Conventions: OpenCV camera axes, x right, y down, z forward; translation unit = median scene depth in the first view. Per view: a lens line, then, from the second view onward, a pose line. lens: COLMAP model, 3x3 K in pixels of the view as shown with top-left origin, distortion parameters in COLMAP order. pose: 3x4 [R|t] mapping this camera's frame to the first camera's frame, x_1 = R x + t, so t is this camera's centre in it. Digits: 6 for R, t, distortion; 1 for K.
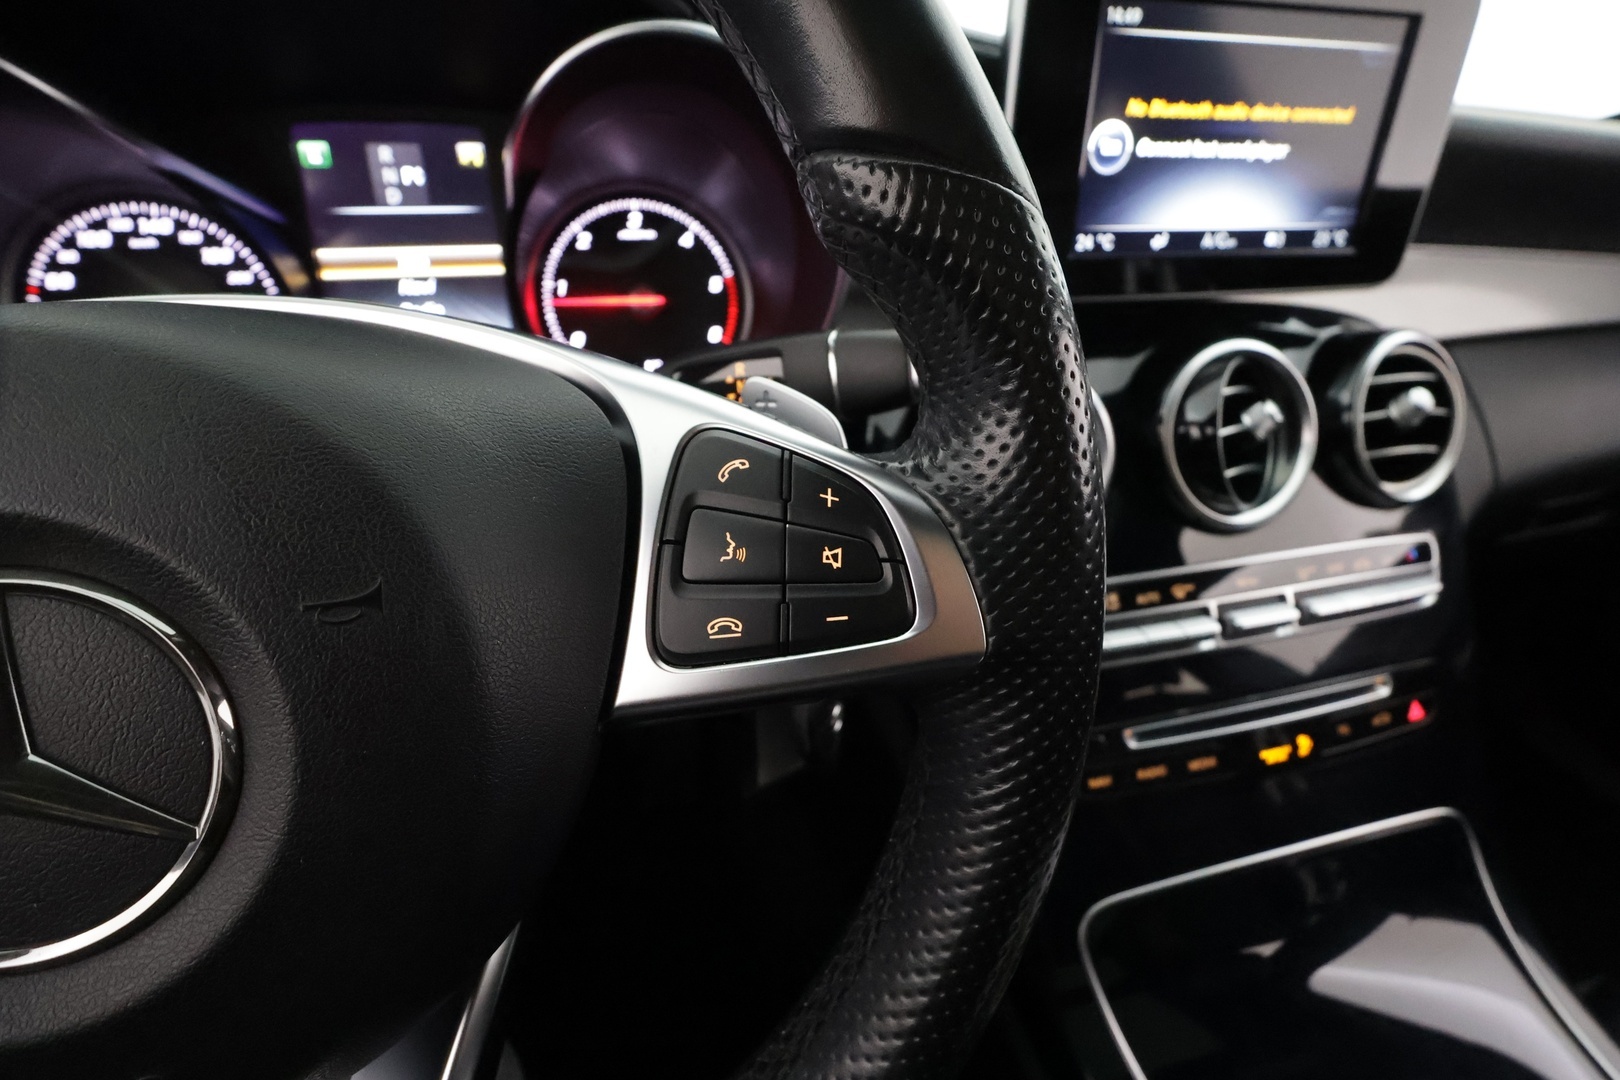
lens RADIAL K [[751.5, 0, 812.0], [0, 751.5, 547.8], [0, 0, 1]] dist [-0.003893, 0.001656]
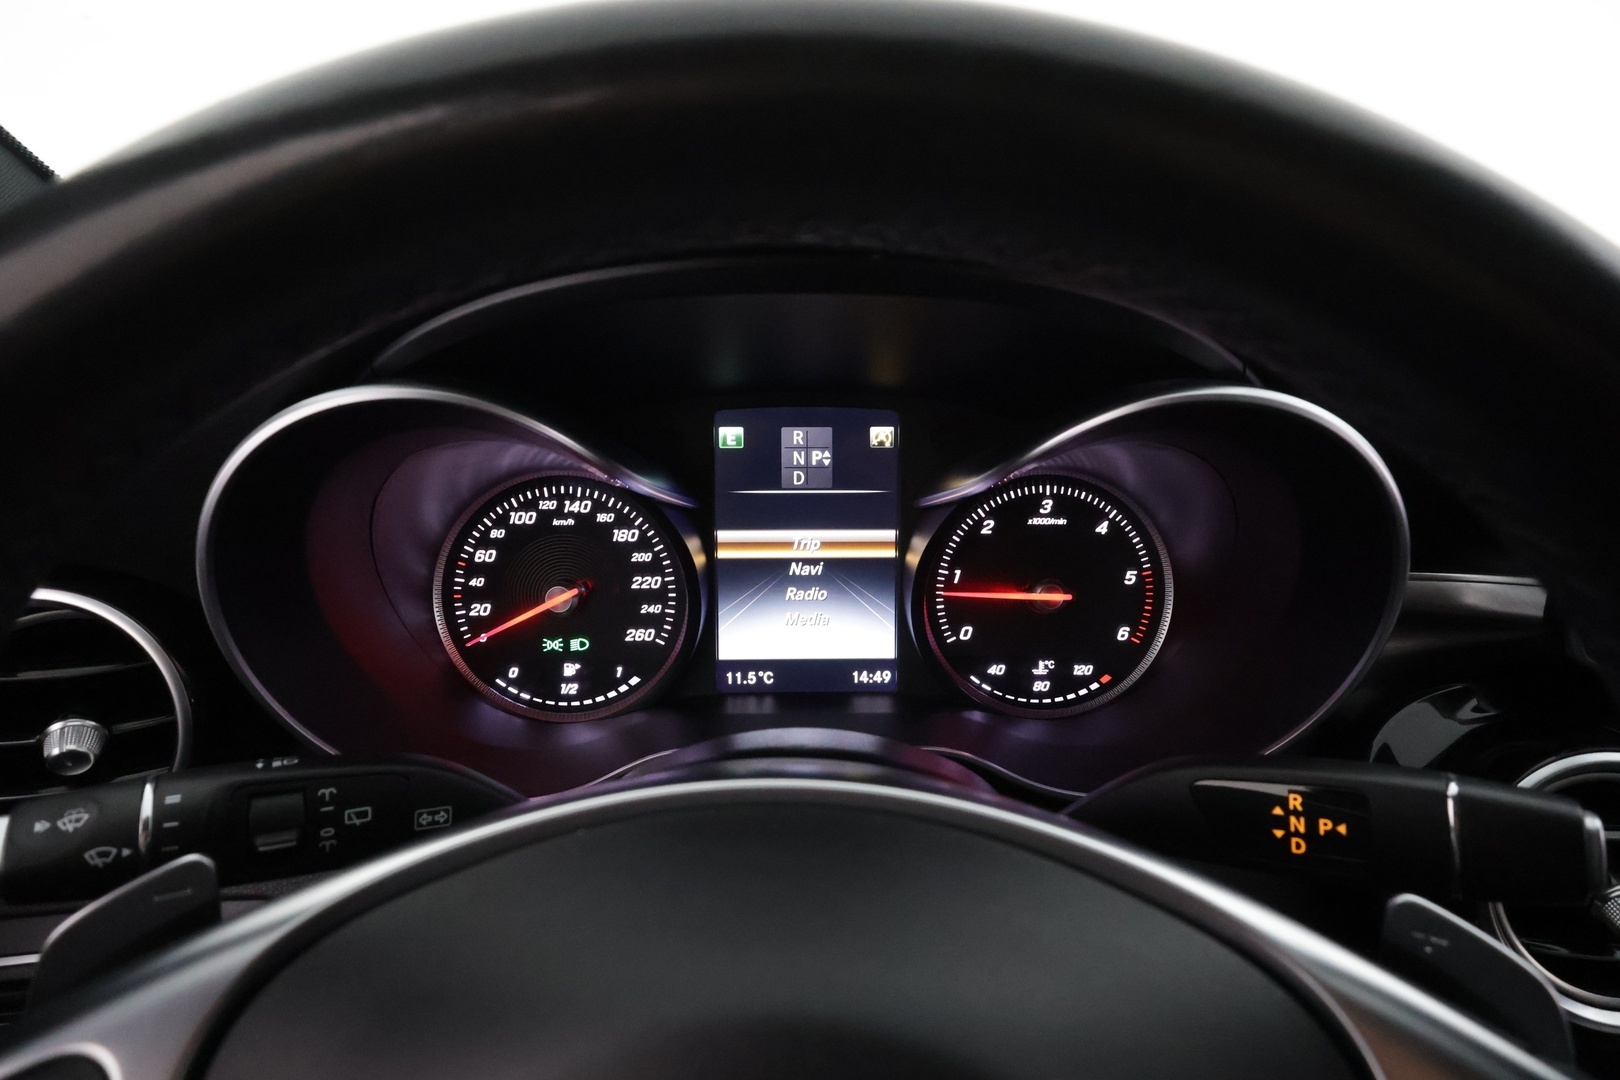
lens RADIAL K [[851.1, 0, 809.7], [0, 851.1, 545.5], [0, 0, 1]] dist [-0.002609, -0.000648]
pose [[0.969011, 0.070517, -0.236740, -0.291178], [-0.109574, 0.981644, -0.156102, -0.225053], [0.221387, 0.177205, 0.958951, -0.006051]]
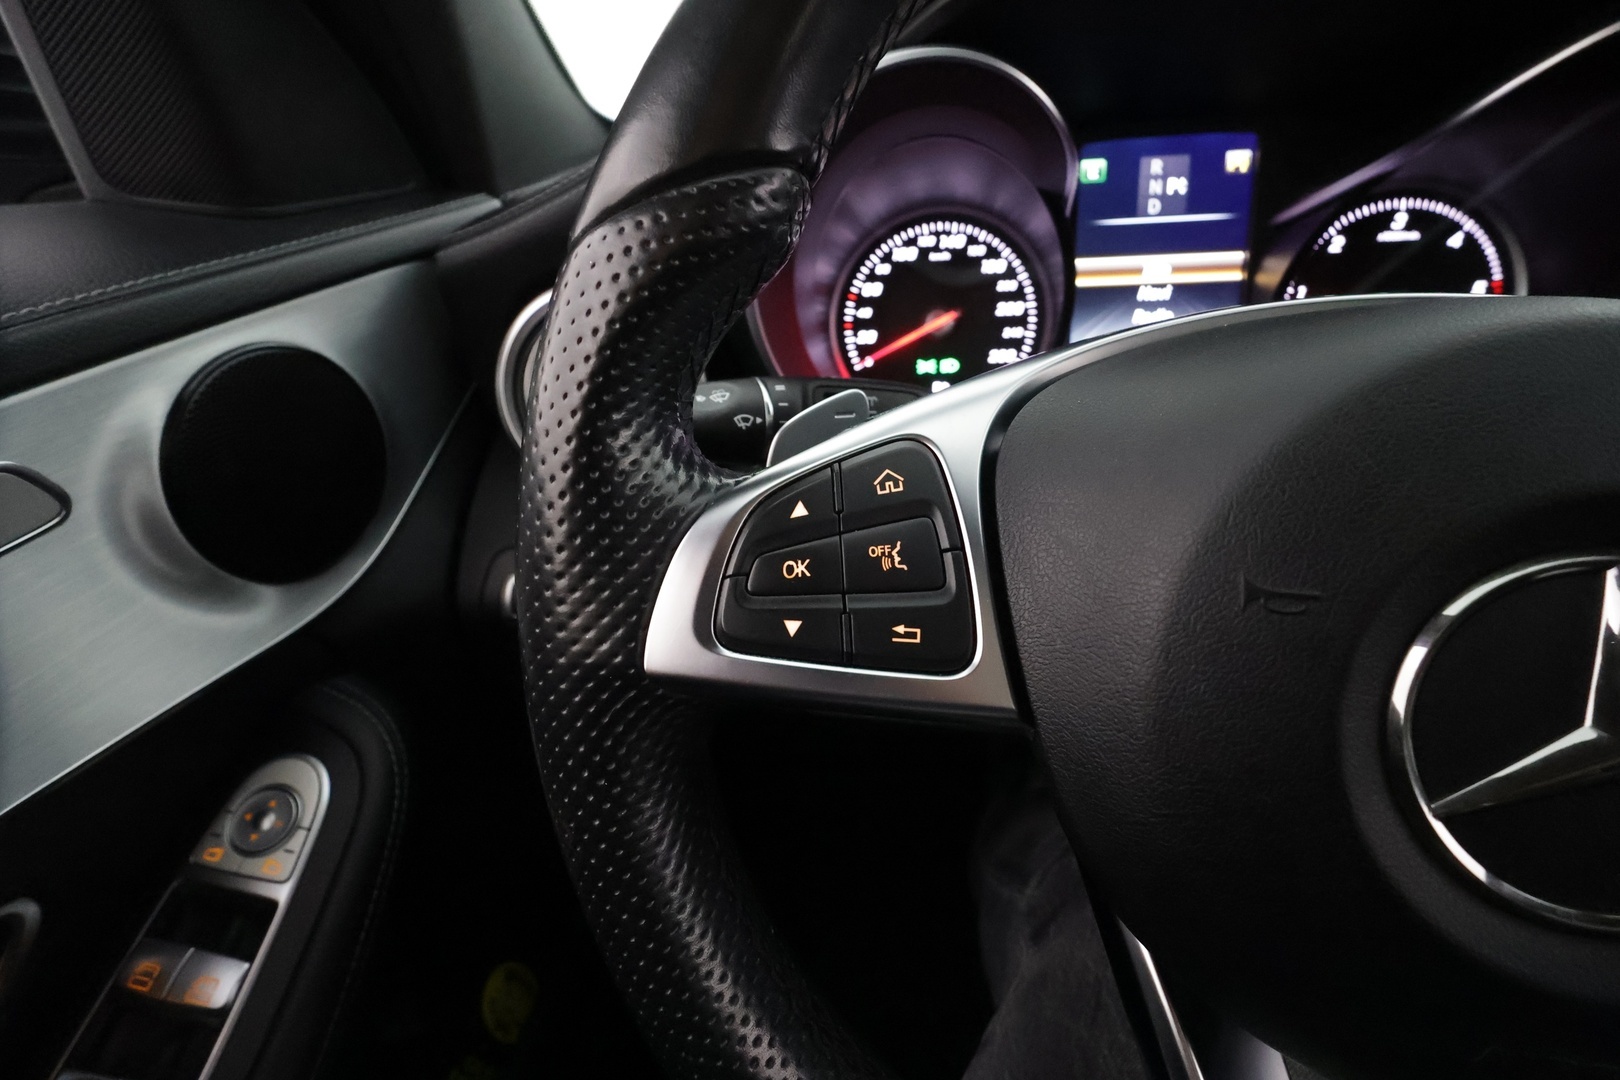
lens RADIAL K [[751.5, 0, 814.0], [0, 751.5, 547.6], [0, 0, 1]] dist [-0.003893, 0.001656]
pose [[0.922059, 0.117268, -0.368857, -0.564201], [-0.122245, 0.992450, 0.009937, 0.049216], [0.367237, 0.035929, 0.929433, -0.126245]]
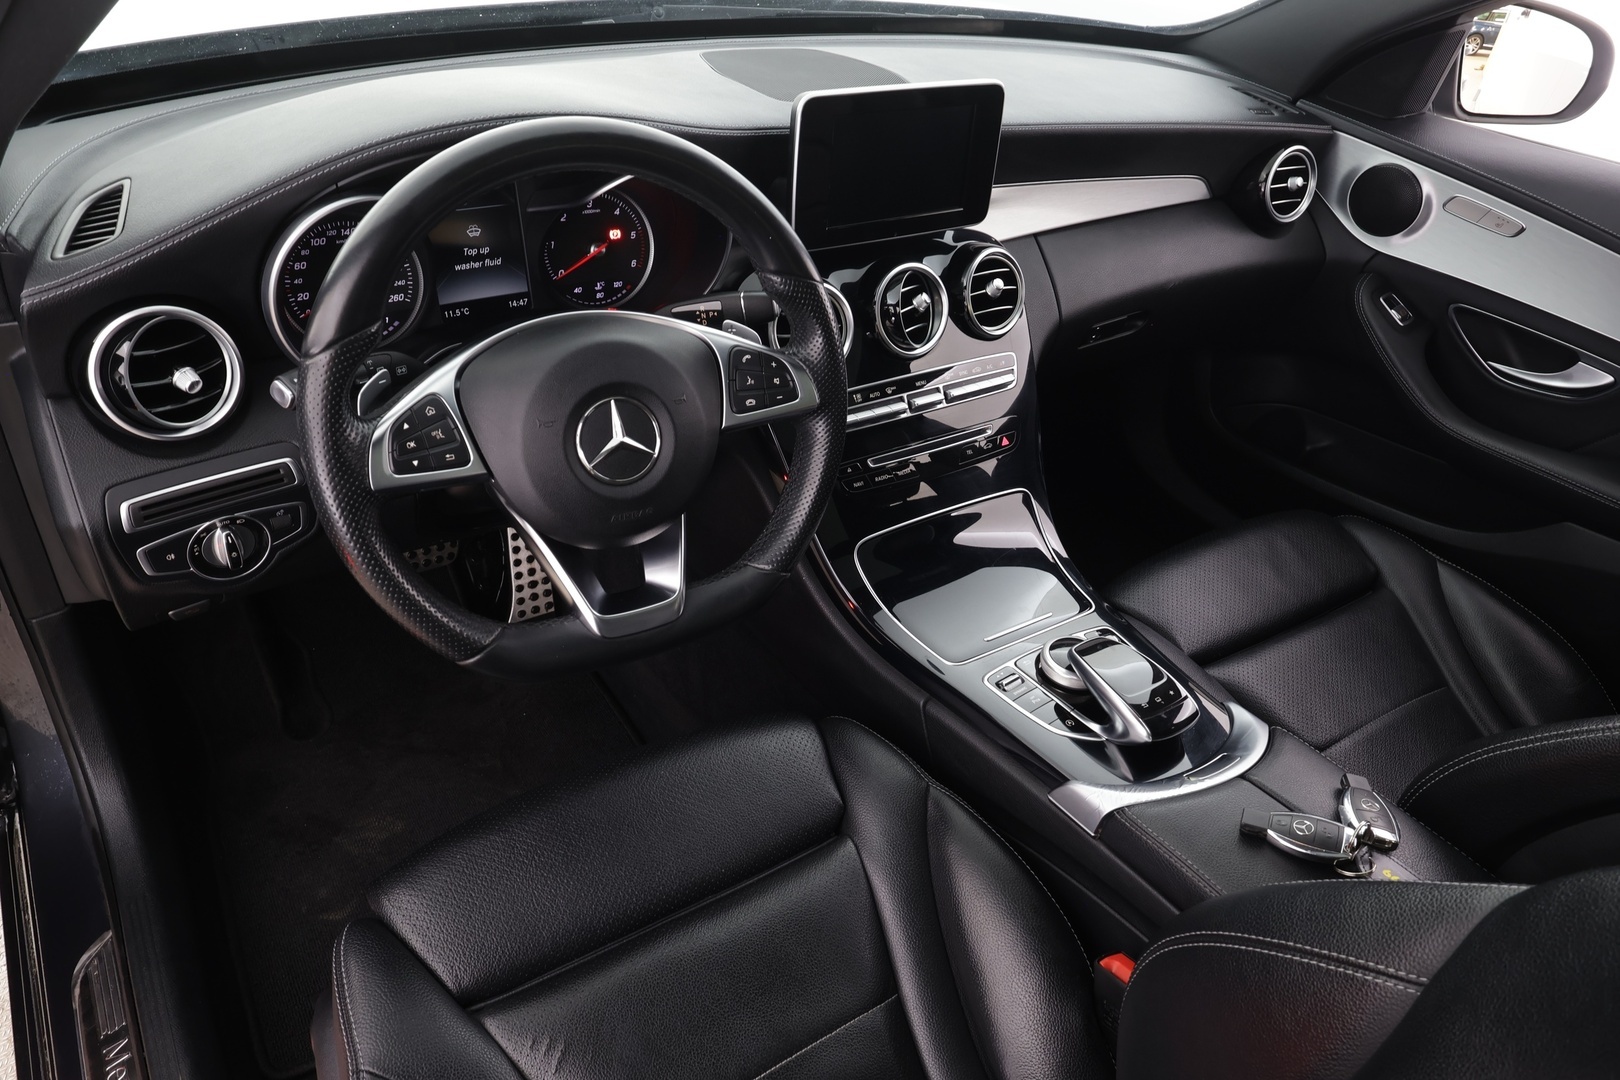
lens RADIAL K [[1115.9, 0, 811.3], [0, 1115.9, 536.5], [0, 0, 1]] dist [0.004656, -0.001290]
pose [[0.949551, -0.117516, 0.290761, -0.653228], [0.077401, 0.986275, 0.145848, -0.008428], [-0.303910, -0.115985, 0.945614, -1.888291]]
